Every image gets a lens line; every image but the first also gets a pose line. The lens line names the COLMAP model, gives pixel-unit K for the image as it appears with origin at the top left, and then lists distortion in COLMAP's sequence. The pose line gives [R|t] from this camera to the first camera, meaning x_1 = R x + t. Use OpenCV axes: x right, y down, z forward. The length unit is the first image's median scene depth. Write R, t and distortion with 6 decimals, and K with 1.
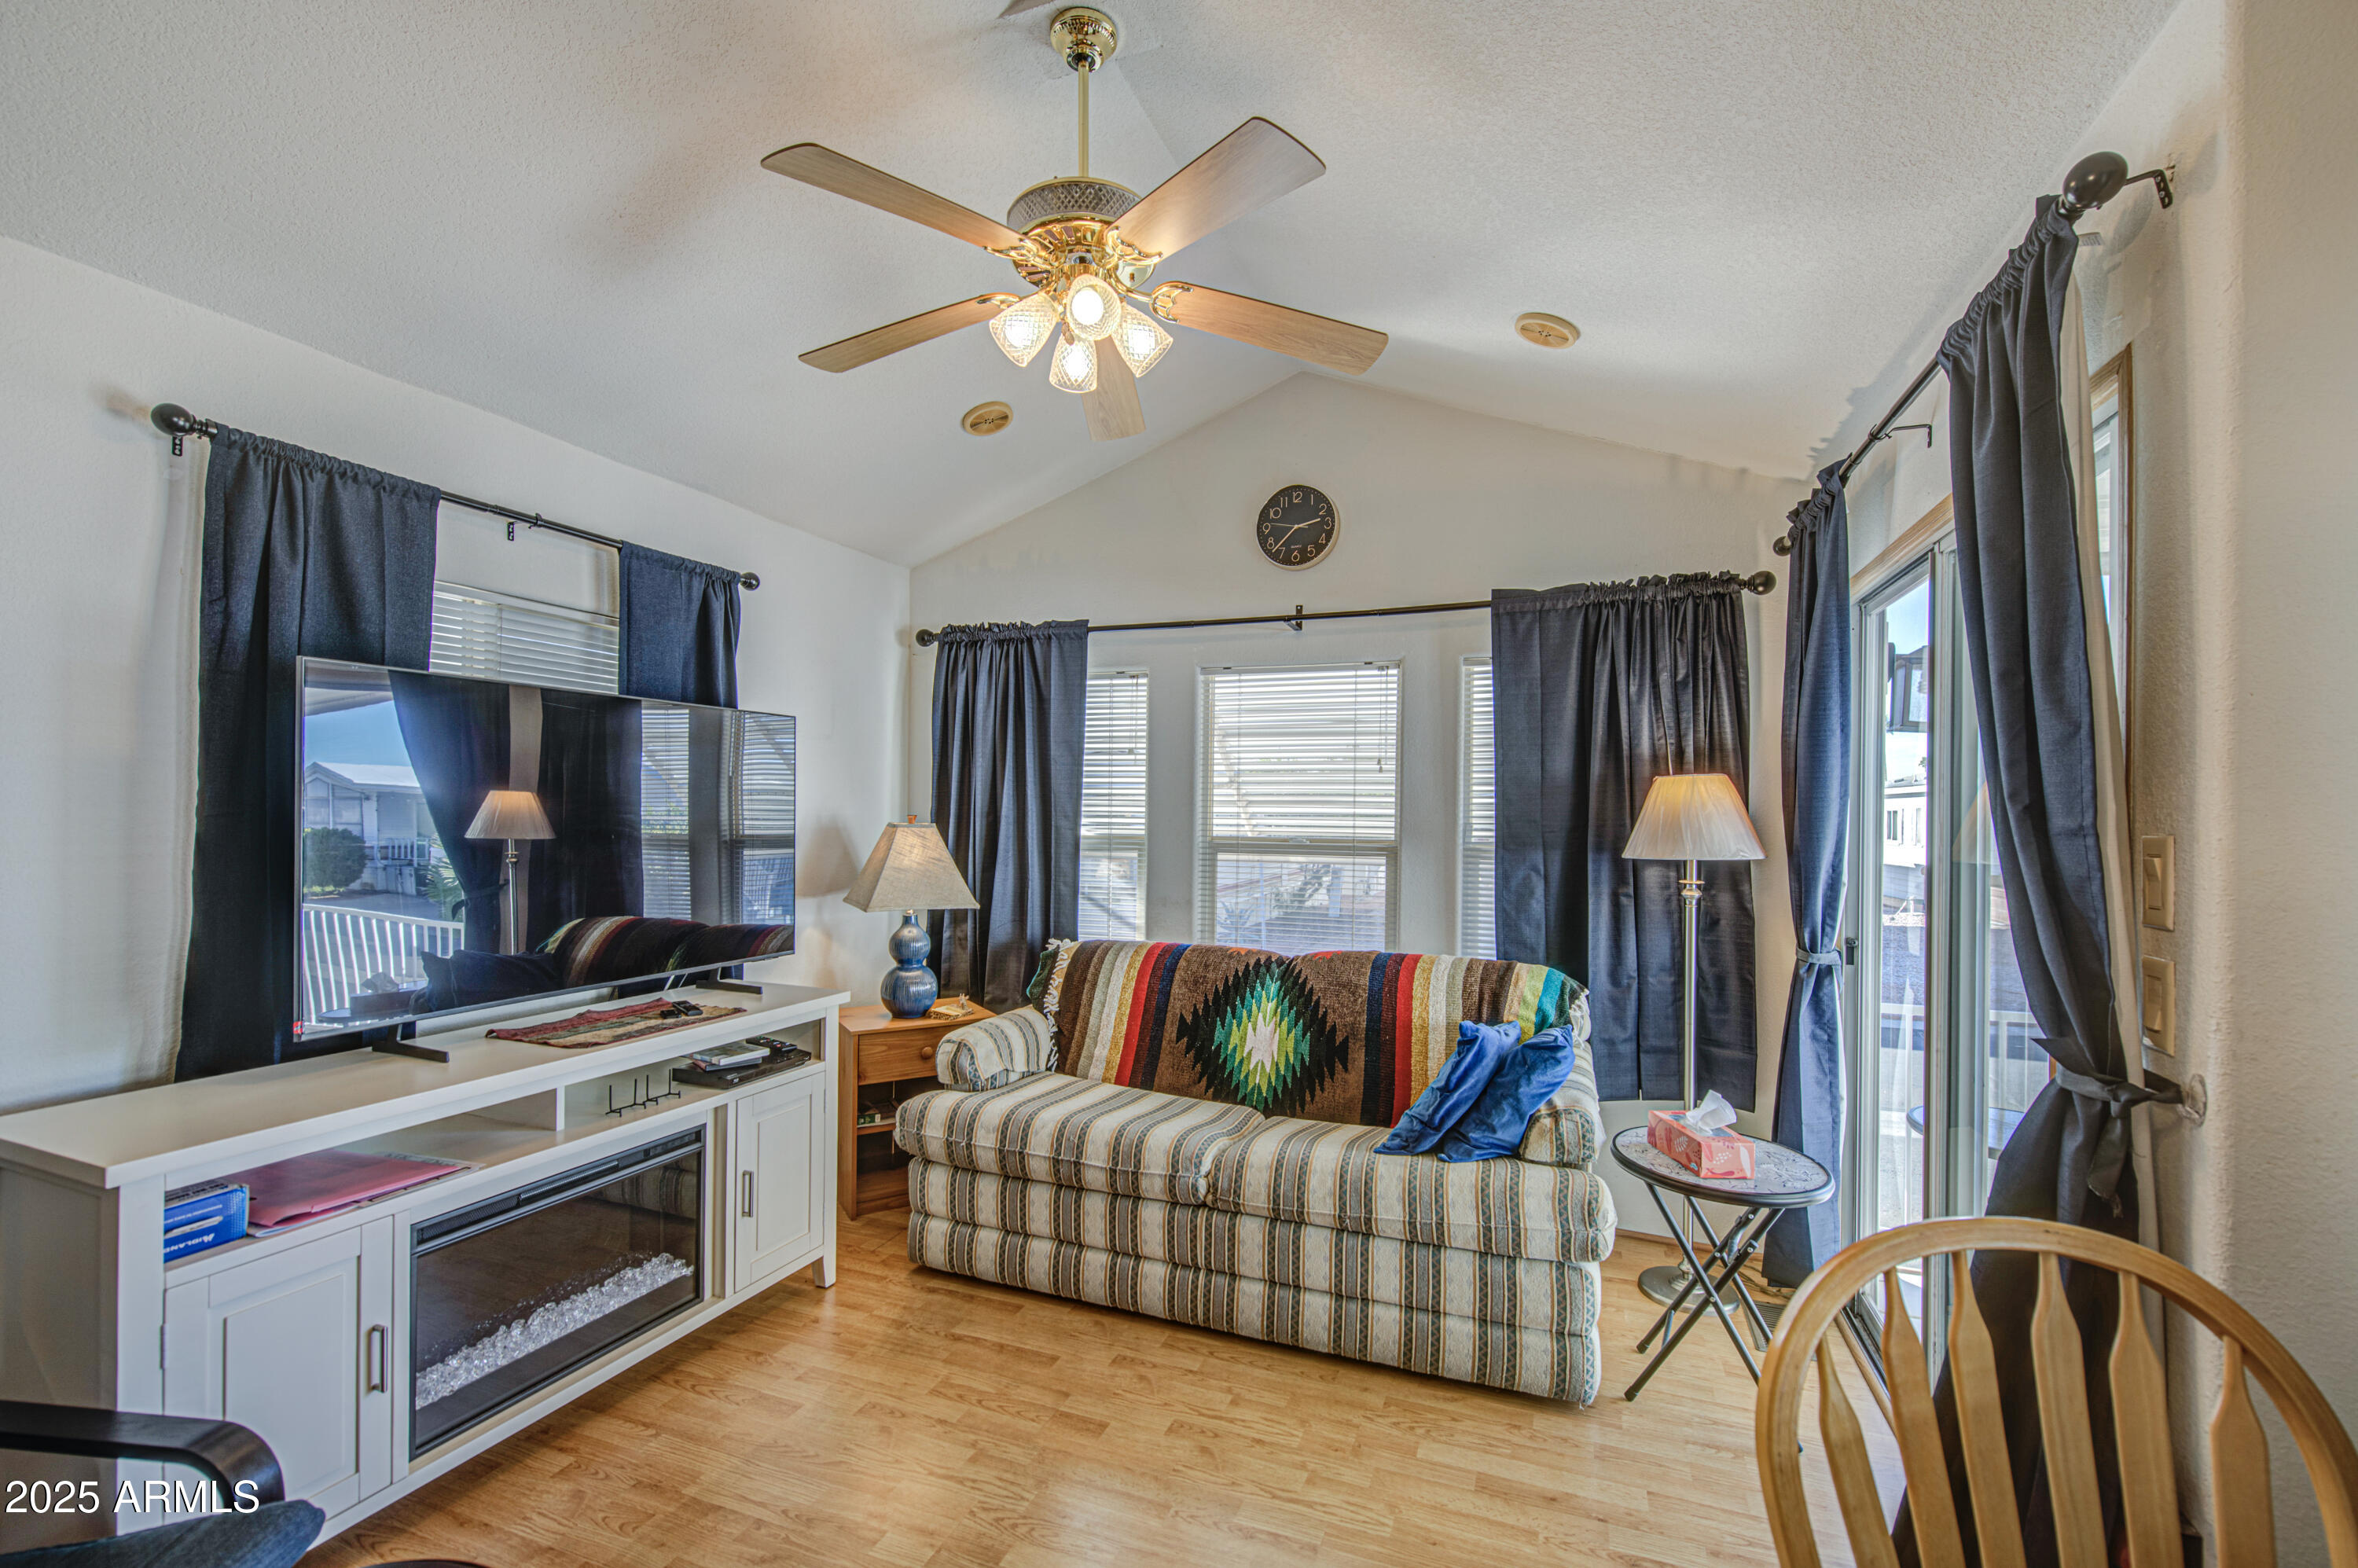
lens RADIAL K [[1078.6, 0, 1176.6], [0, 1078.6, 799.9], [0, 0, 1]] dist [-0.000781, -0.000382]
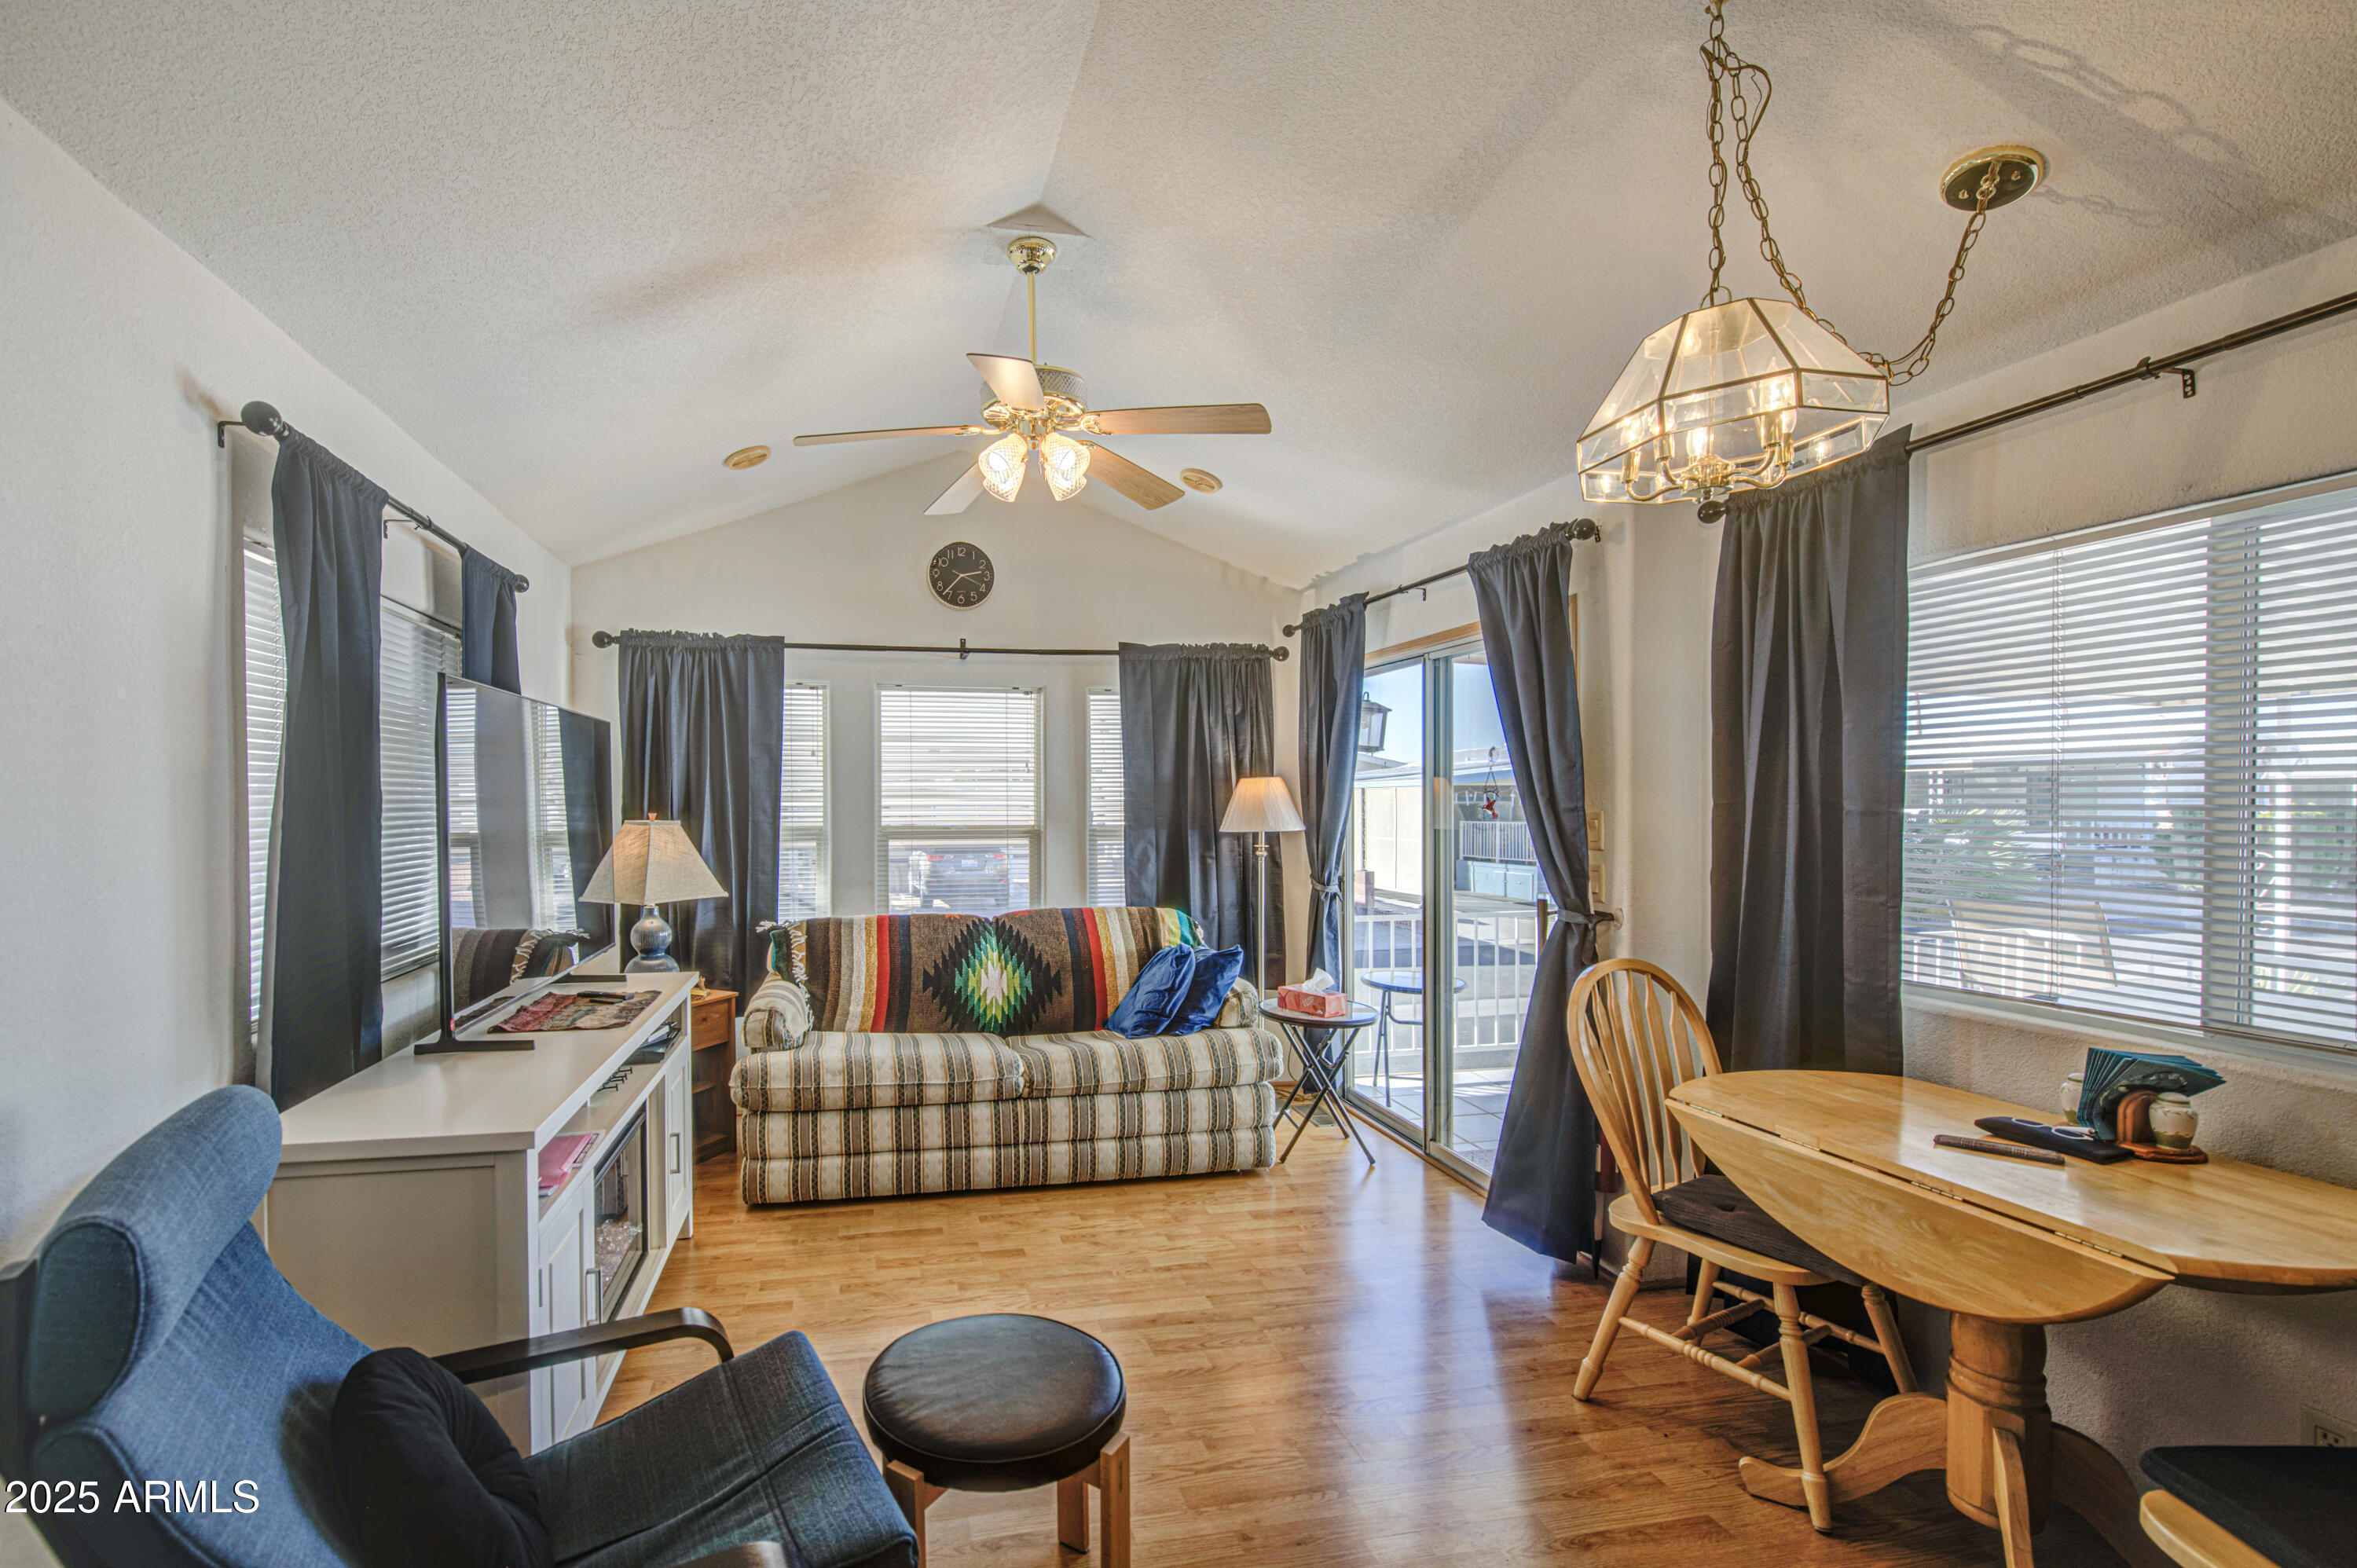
lens RADIAL K [[979.3, 0, 1176.4], [0, 979.3, 802.0], [0, 0, 1]] dist [0.003865, -0.004773]
pose [[0.829649, -0.013588, 0.558120, -0.411640], [0.006712, 0.999874, 0.014365, -0.008519], [-0.558245, -0.008172, 0.829636, -0.103465]]
